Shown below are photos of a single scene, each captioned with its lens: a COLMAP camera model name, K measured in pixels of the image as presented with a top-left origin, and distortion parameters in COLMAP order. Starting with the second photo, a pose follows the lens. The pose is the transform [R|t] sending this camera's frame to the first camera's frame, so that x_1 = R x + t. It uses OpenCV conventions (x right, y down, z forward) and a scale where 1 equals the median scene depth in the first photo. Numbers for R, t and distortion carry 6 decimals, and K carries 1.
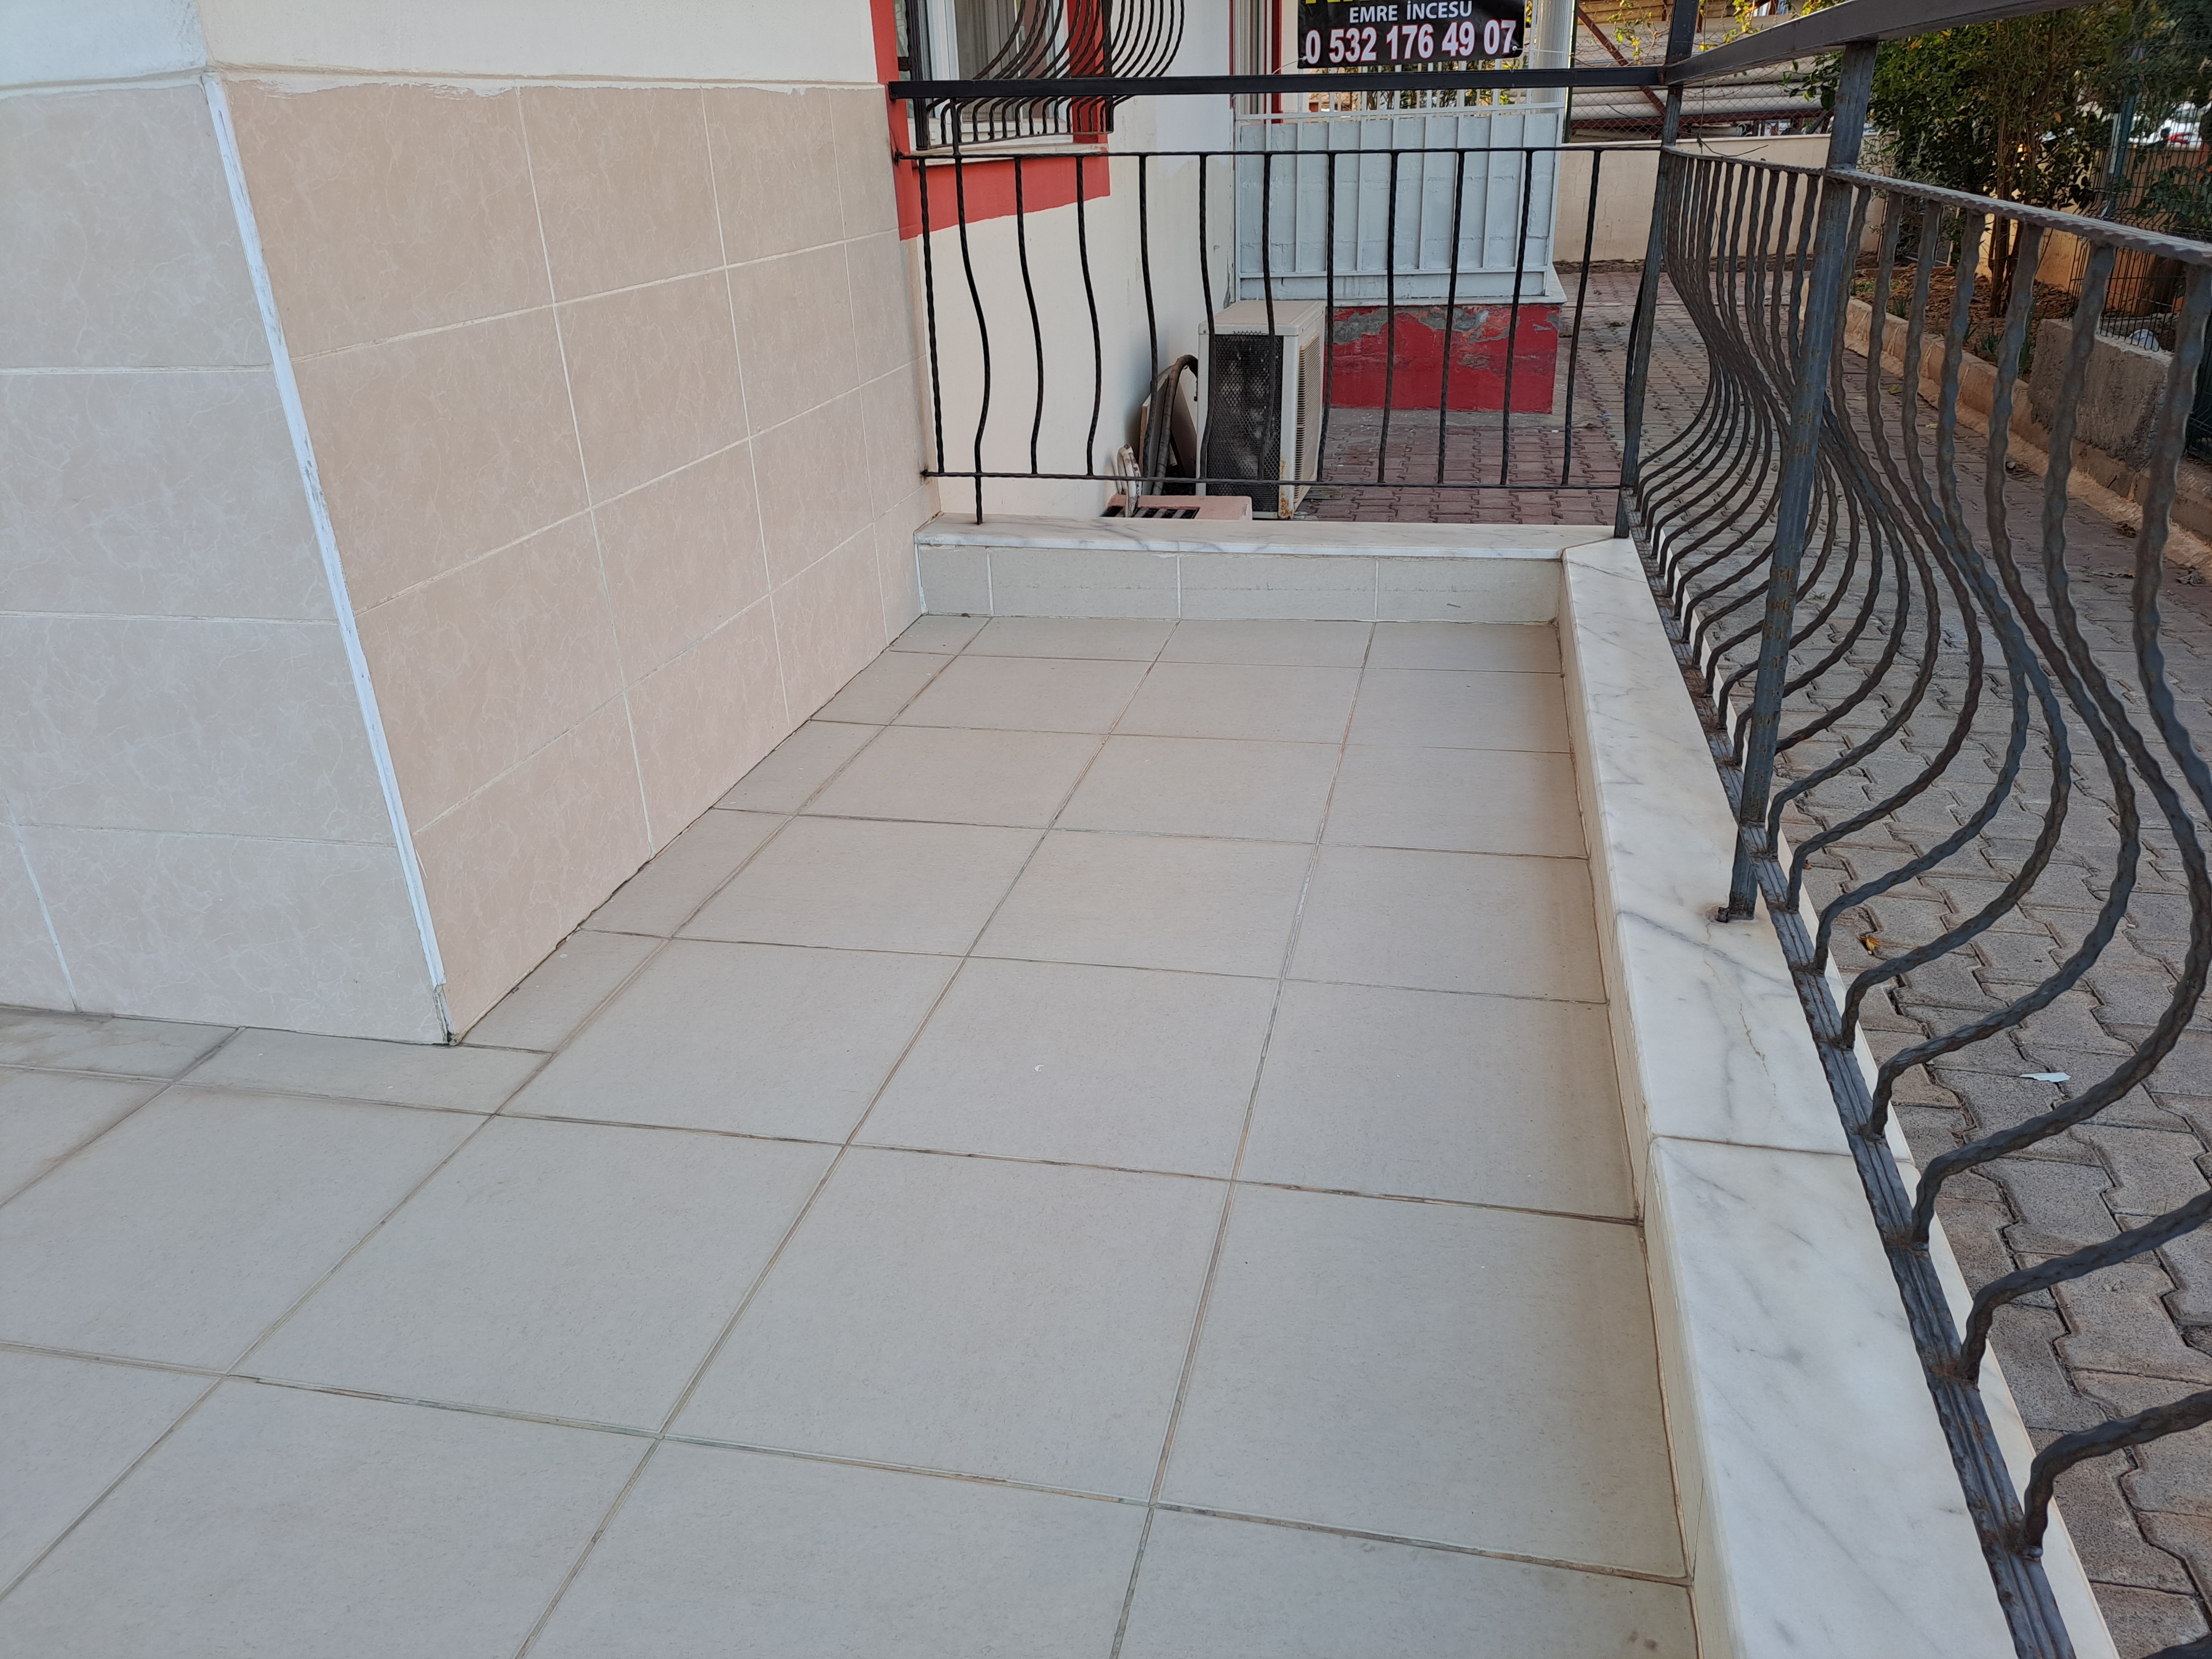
lens RADIAL K [[1579.0, 0, 1113.4], [0, 1579.0, 839.9], [0, 0, 1]] dist [0.004387, 0.001434]
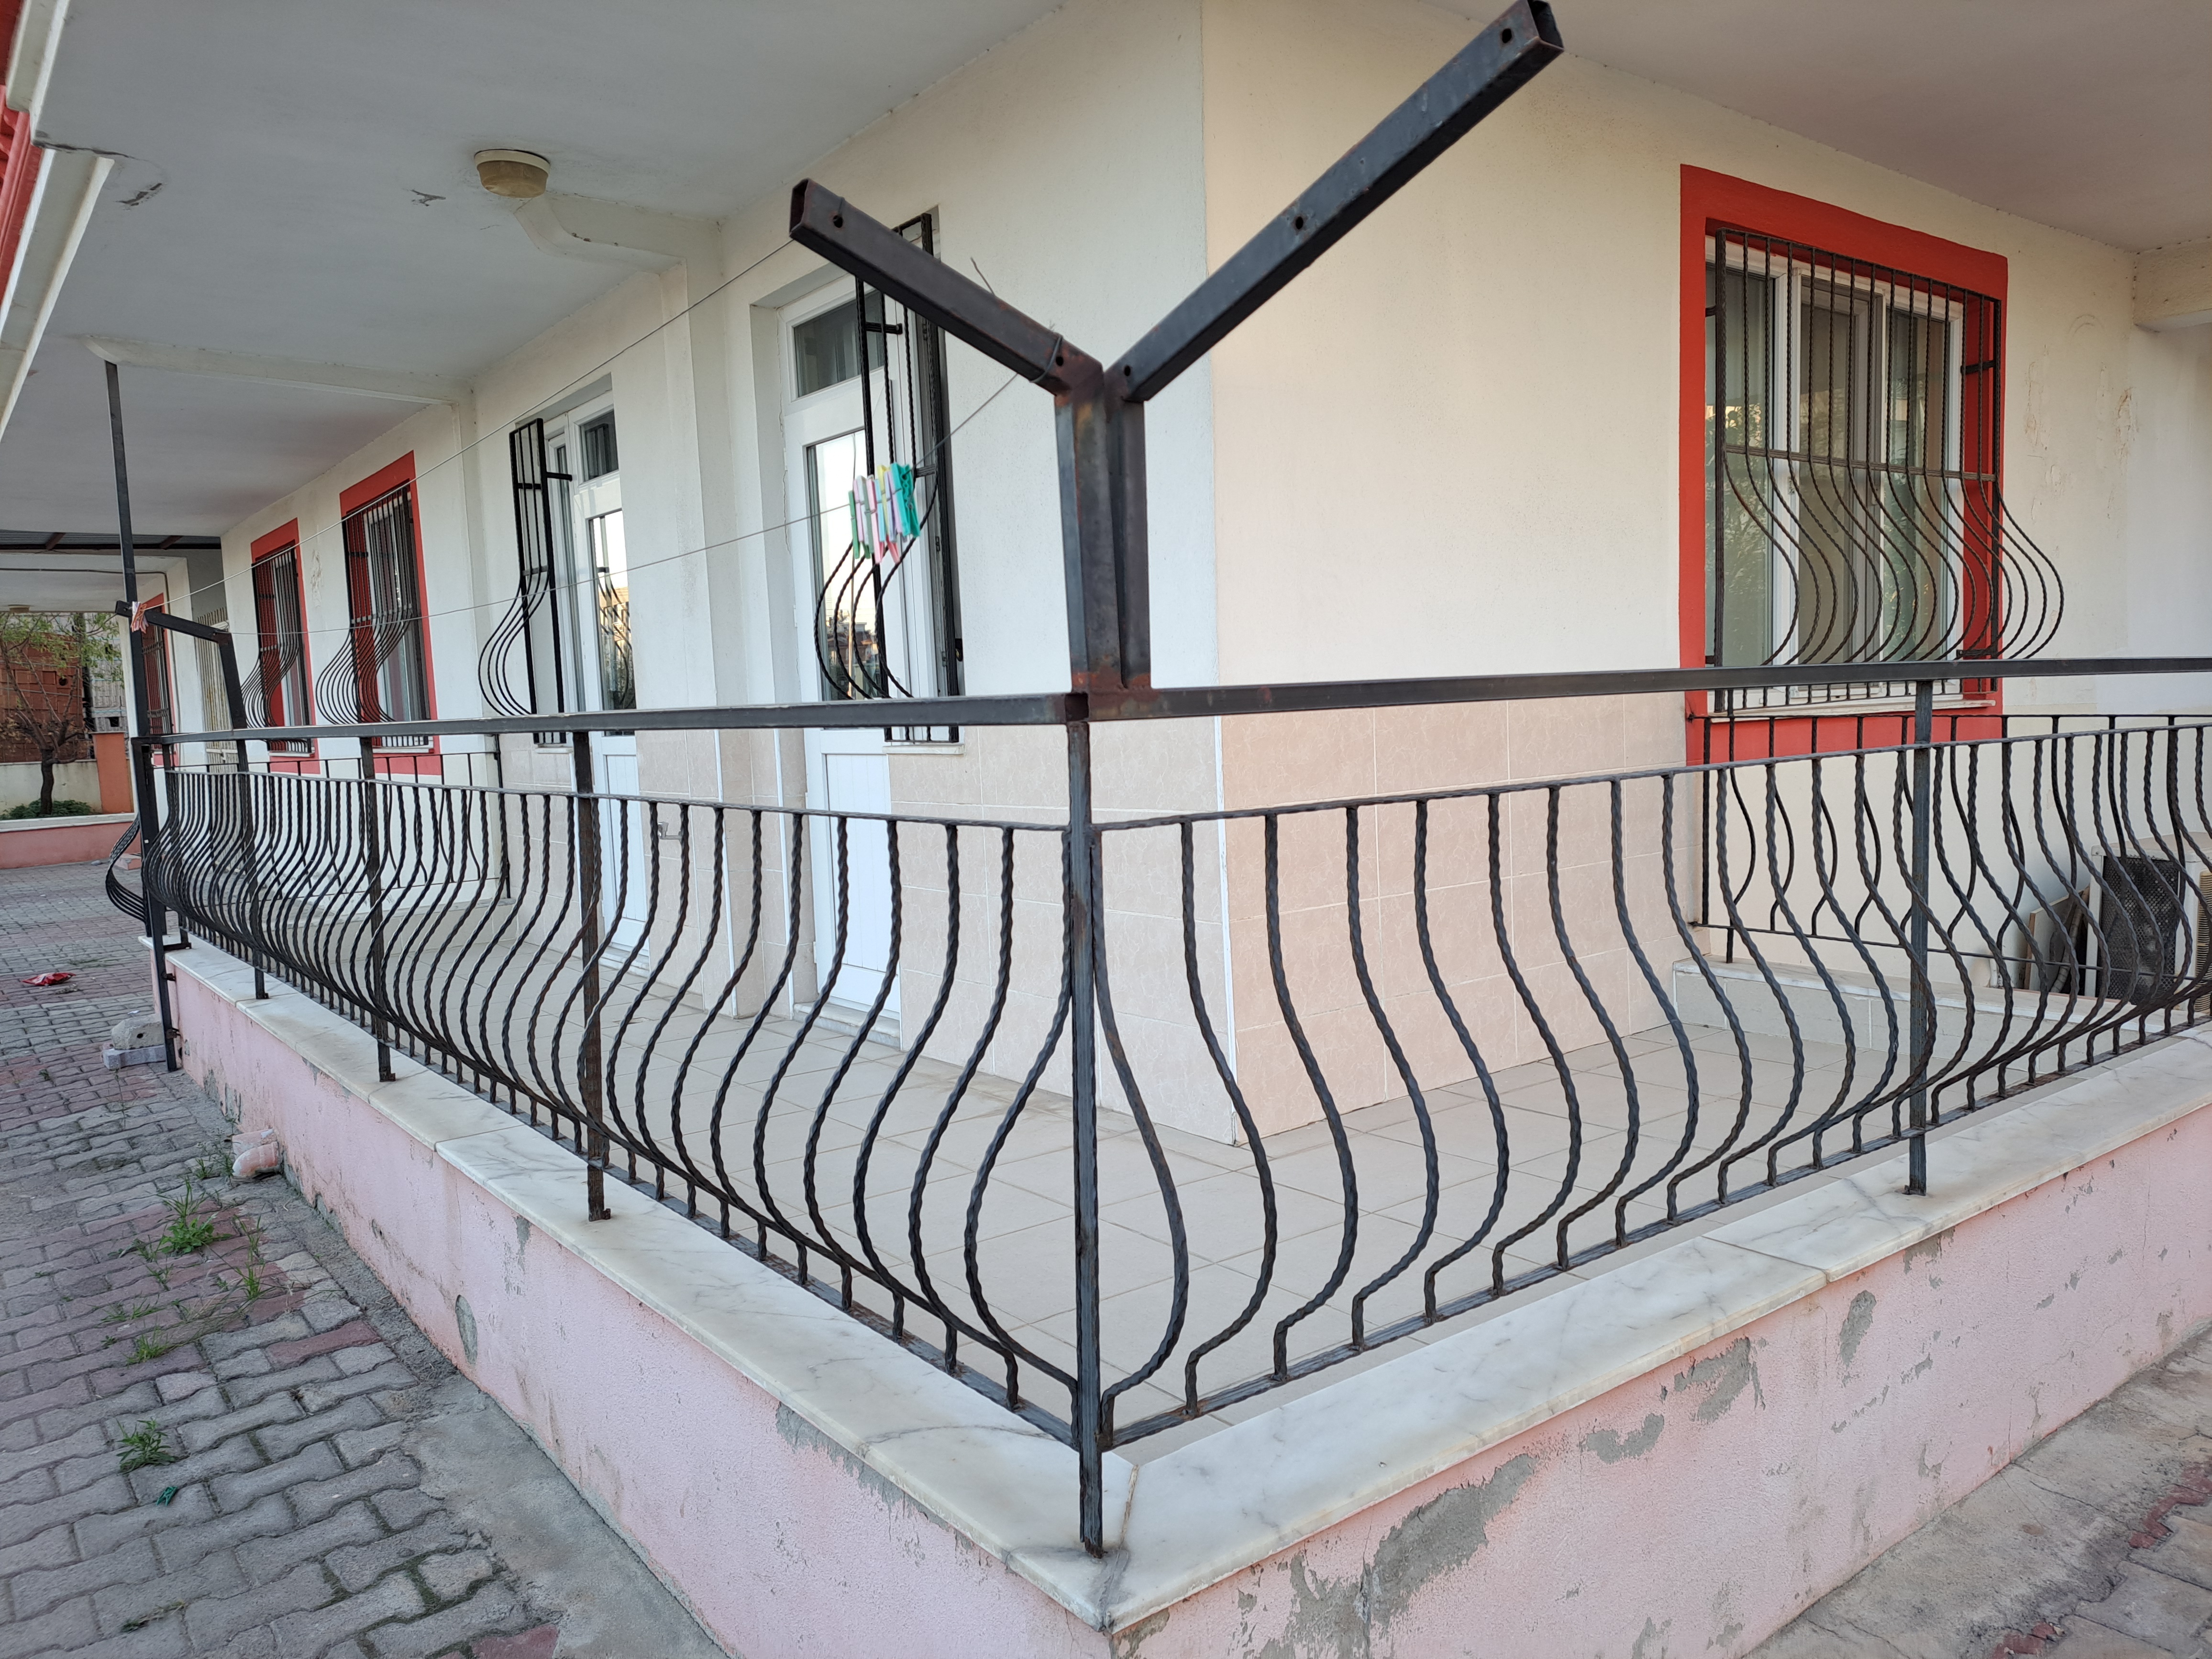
lens RADIAL K [[1579.0, 0, 1113.4], [0, 1579.0, 839.9], [0, 0, 1]] dist [0.004387, 0.001434]
pose [[0.752605, 0.053124, -0.656326, 0.579974], [-0.253640, 0.943215, -0.214503, 0.183149], [0.607661, 0.327906, 0.723343, -0.502972]]
